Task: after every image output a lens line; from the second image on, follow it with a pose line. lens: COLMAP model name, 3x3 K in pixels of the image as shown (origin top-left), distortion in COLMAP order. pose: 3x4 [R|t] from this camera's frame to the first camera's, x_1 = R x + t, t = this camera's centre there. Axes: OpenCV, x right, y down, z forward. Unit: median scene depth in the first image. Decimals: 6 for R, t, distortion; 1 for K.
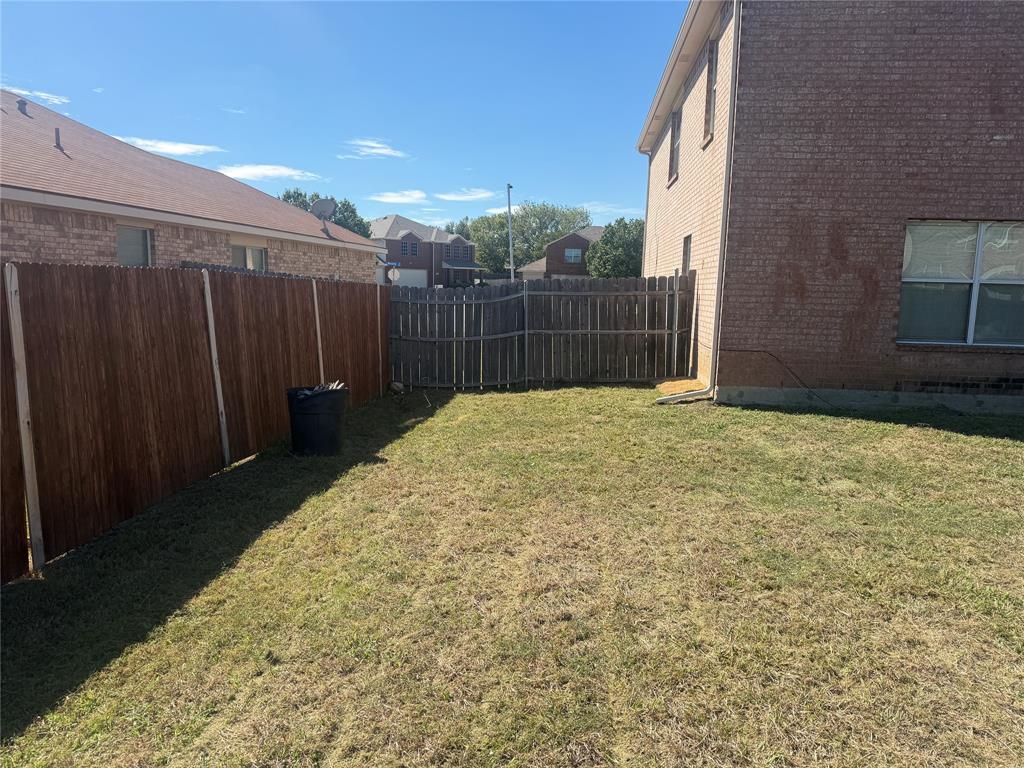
lens RADIAL K [[718.0, 0, 513.0], [0, 718.0, 384.5], [0, 0, 1]] dist [0.048077, -0.061370]
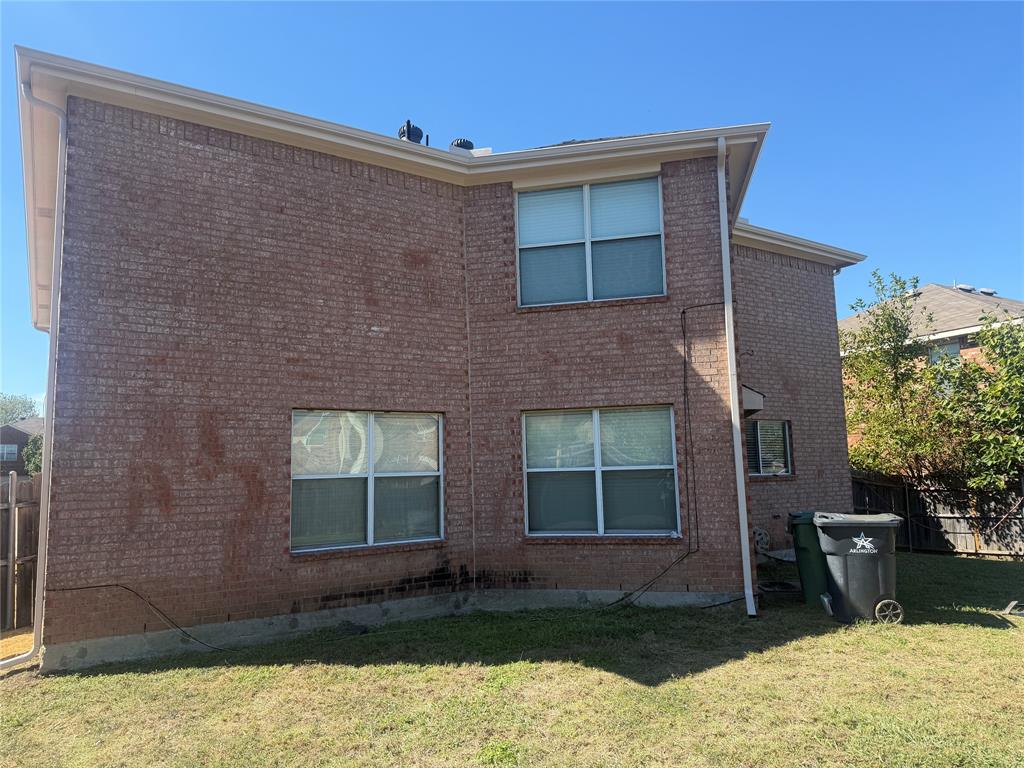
lens RADIAL K [[718.0, 0, 514.0], [0, 718.0, 388.2], [0, 0, 1]] dist [0.048077, -0.061370]
pose [[0.775943, 0.032379, 0.629971, 0.199001], [0.130287, 0.968922, -0.210276, -0.033294], [-0.617201, 0.245240, 0.747610, 0.171795]]
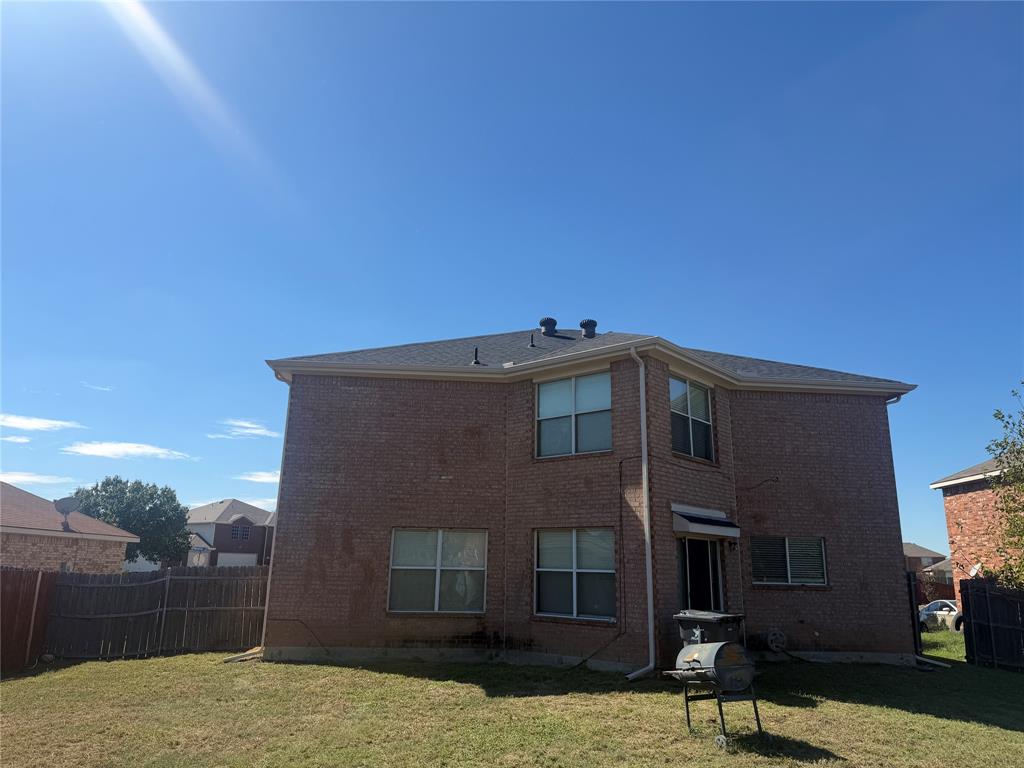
lens RADIAL K [[718.0, 0, 516.3], [0, 718.0, 371.8], [0, 0, 1]] dist [0.048077, -0.061370]
pose [[0.984907, 0.043277, 0.167588, 0.523943], [0.025953, 0.920367, -0.390193, 0.073701], [-0.171128, 0.388653, 0.905353, -0.569040]]
